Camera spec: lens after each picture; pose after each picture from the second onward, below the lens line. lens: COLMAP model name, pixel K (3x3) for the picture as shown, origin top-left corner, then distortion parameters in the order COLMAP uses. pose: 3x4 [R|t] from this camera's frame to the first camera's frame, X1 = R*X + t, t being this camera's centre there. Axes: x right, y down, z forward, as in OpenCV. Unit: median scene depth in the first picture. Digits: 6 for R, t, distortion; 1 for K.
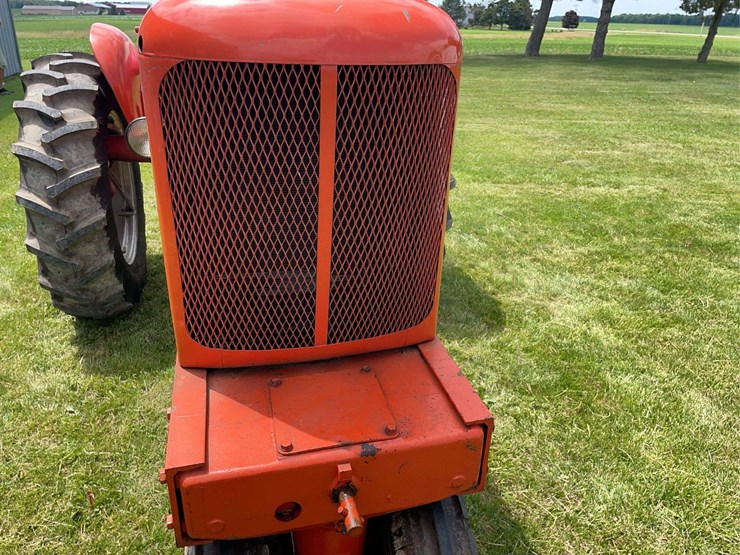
lens RADIAL K [[565.5, 0, 368.4], [0, 565.5, 277.4], [0, 0, 1]] dist [0.084675, -0.110440]
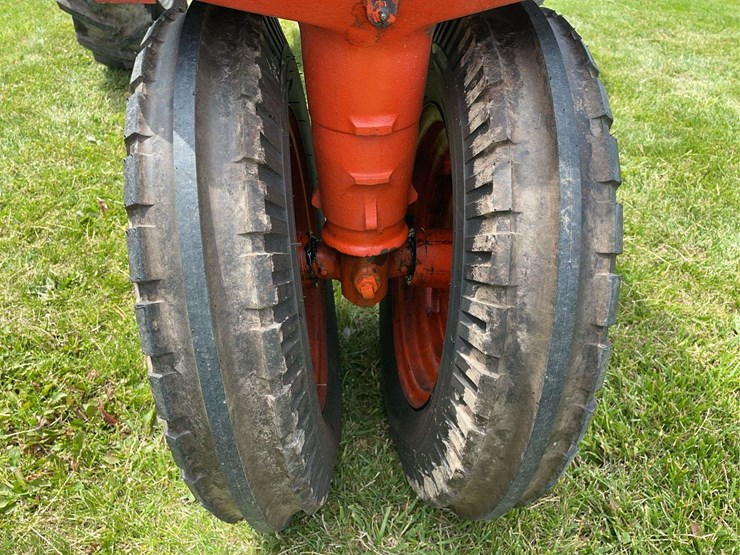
lens RADIAL K [[565.5, 0, 370.1], [0, 565.5, 277.3], [0, 0, 1]] dist [0.084675, -0.110440]
pose [[0.991951, 0.063203, -0.109717, 0.008055], [-0.038973, 0.976846, 0.210363, 0.201594], [0.120472, -0.204394, 0.971447, 0.137334]]
